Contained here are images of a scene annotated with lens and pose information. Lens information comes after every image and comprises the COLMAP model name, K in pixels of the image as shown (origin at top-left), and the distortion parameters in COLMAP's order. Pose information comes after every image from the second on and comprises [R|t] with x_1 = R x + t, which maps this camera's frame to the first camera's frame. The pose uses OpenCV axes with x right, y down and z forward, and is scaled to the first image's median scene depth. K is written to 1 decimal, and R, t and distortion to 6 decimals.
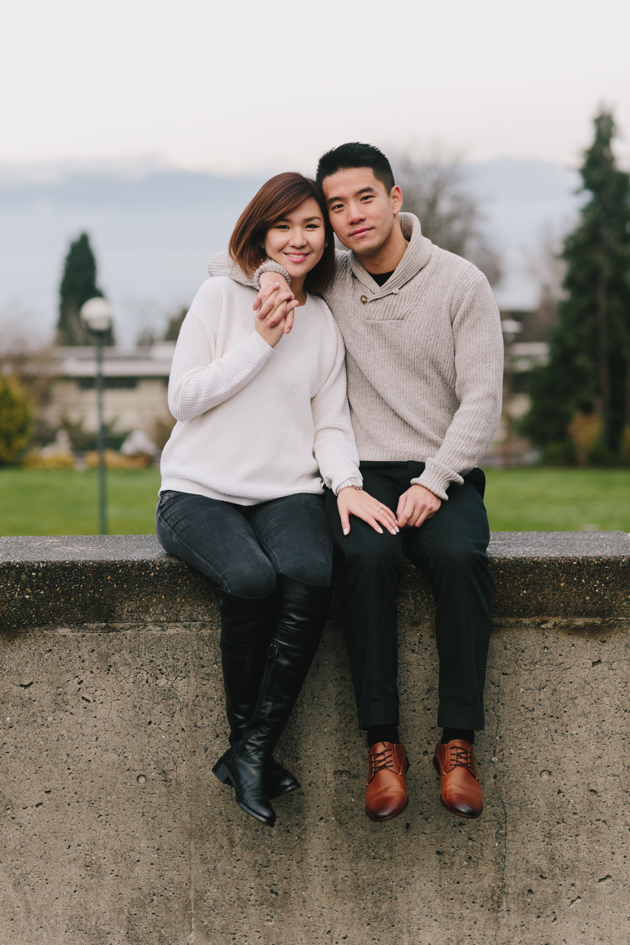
lens RADIAL K [[2341.9, 0, 315.0], [0, 2341.9, 473.0], [0, 0, 1]] dist [-0.210948, 0.000000]
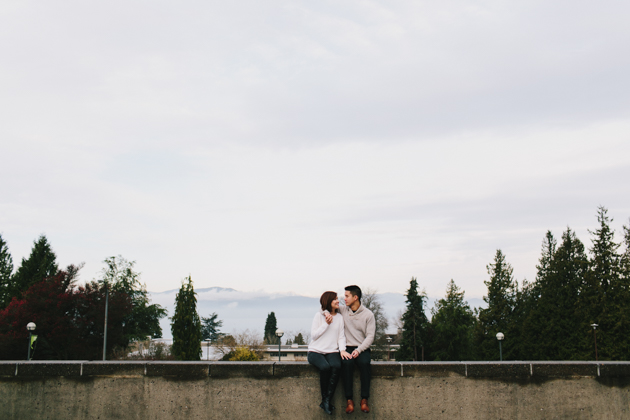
lens RADIAL K [[647.6, 0, 302.2], [0, 647.6, 195.3], [0, 0, 1]] dist [-0.050717, 0.000000]
pose [[0.998654, 0.000611, -0.051859, -0.004453], [-0.015085, 0.960115, -0.279199, 0.077938], [0.049620, 0.279606, 0.958832, -0.504760]]
